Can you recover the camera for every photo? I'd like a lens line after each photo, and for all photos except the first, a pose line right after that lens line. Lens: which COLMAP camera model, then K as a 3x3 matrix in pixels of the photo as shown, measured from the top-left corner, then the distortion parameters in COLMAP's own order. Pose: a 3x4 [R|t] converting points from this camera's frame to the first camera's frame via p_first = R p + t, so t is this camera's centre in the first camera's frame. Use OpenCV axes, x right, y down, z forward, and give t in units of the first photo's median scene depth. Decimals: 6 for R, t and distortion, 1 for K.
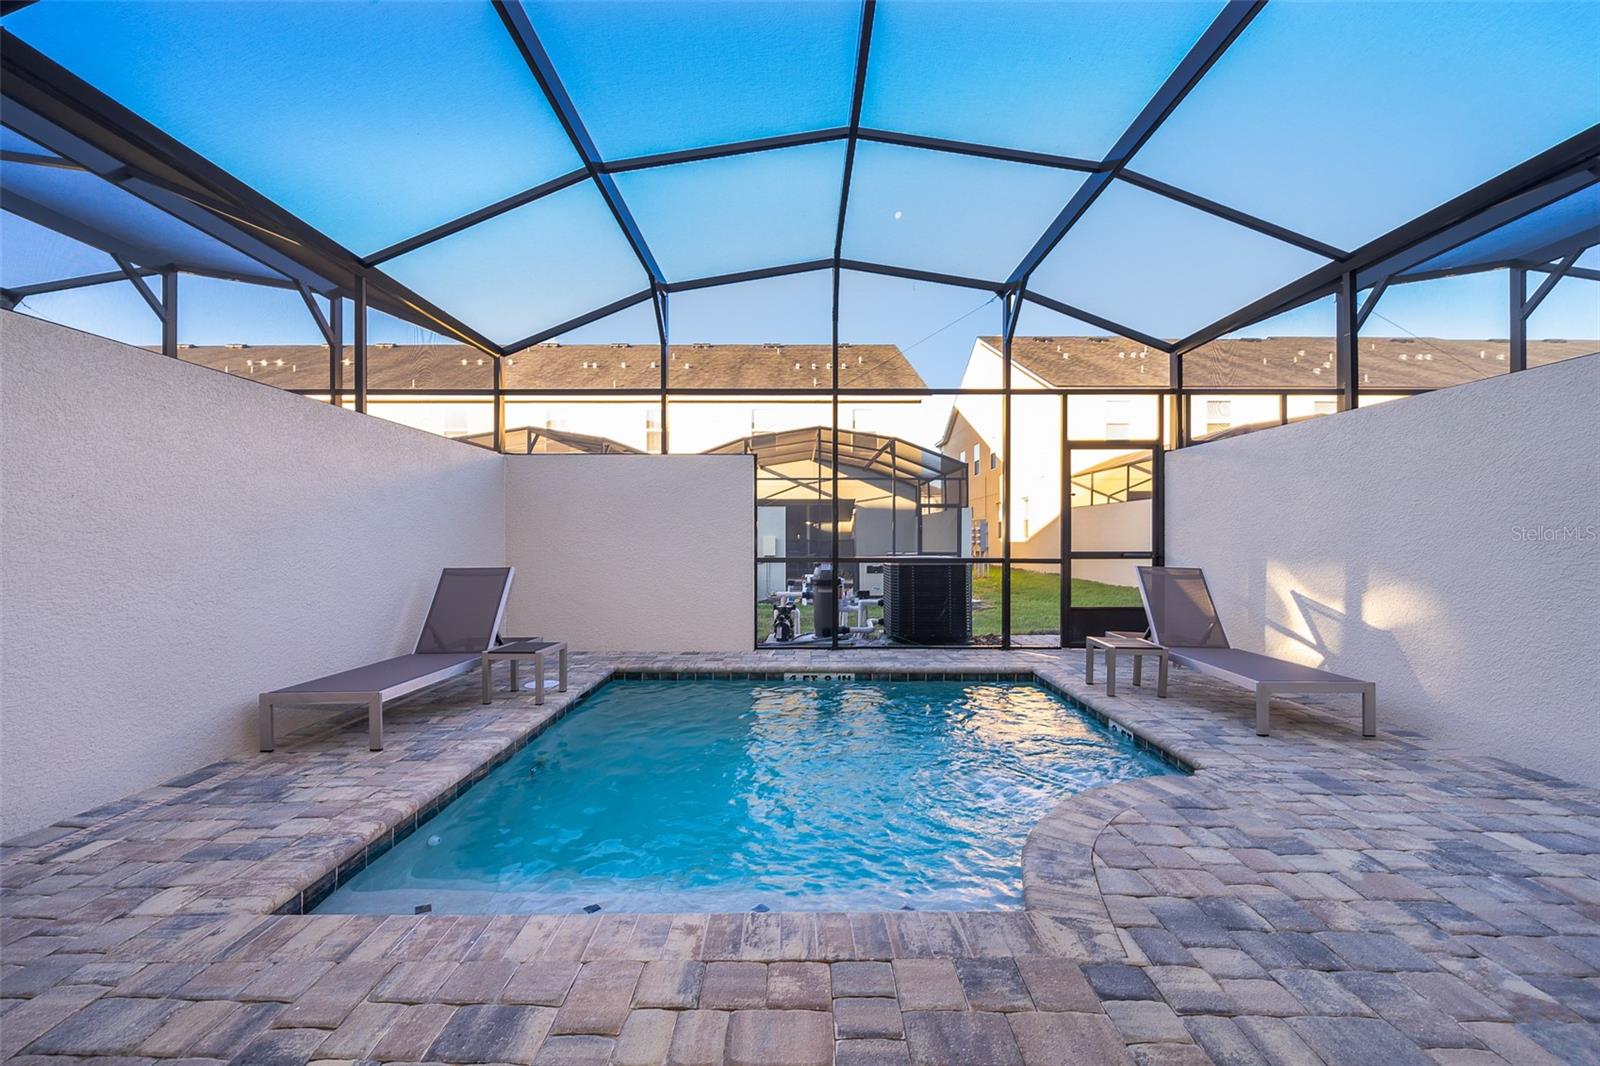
lens RADIAL K [[639.6, 0, 814.7], [0, 639.6, 540.1], [0, 0, 1]] dist [0.000706, 0.000615]
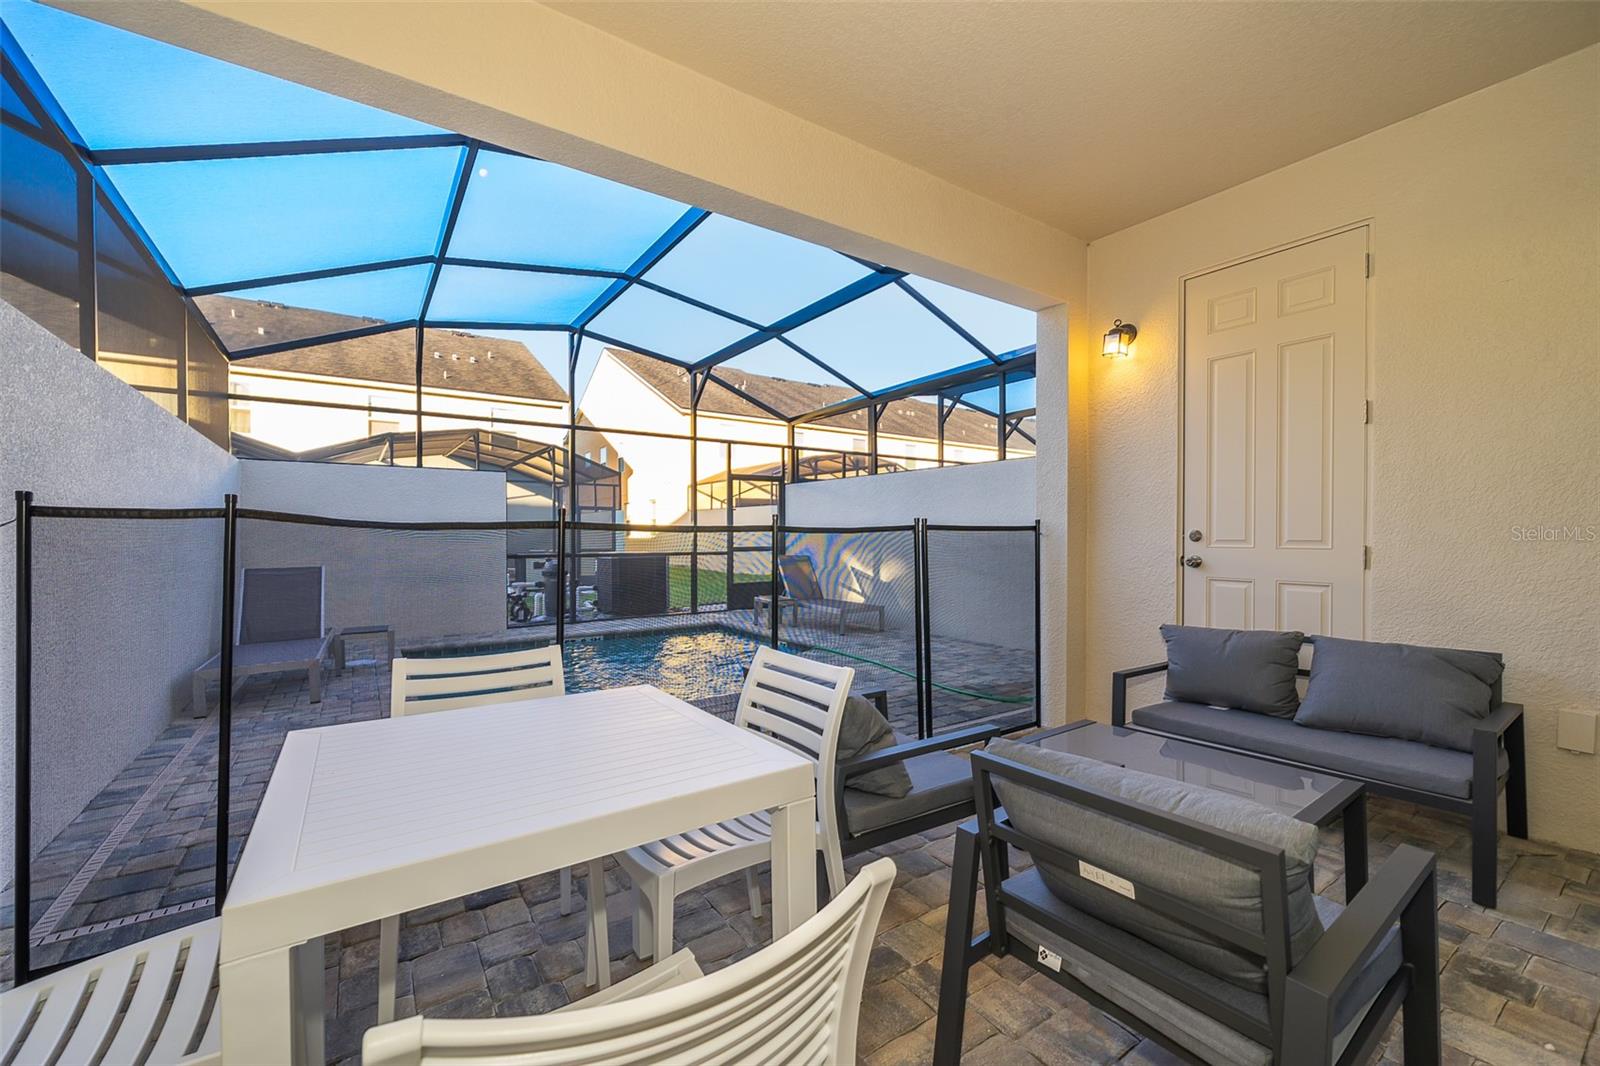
lens RADIAL K [[639.6, 0, 805.7], [0, 639.6, 534.9], [0, 0, 1]] dist [0.000706, 0.000615]
pose [[0.828696, -0.000458, 0.559699, -0.305845], [0.001582, 0.999998, -0.001523, -0.008848], [-0.559697, 0.002148, 0.828694, -0.354738]]
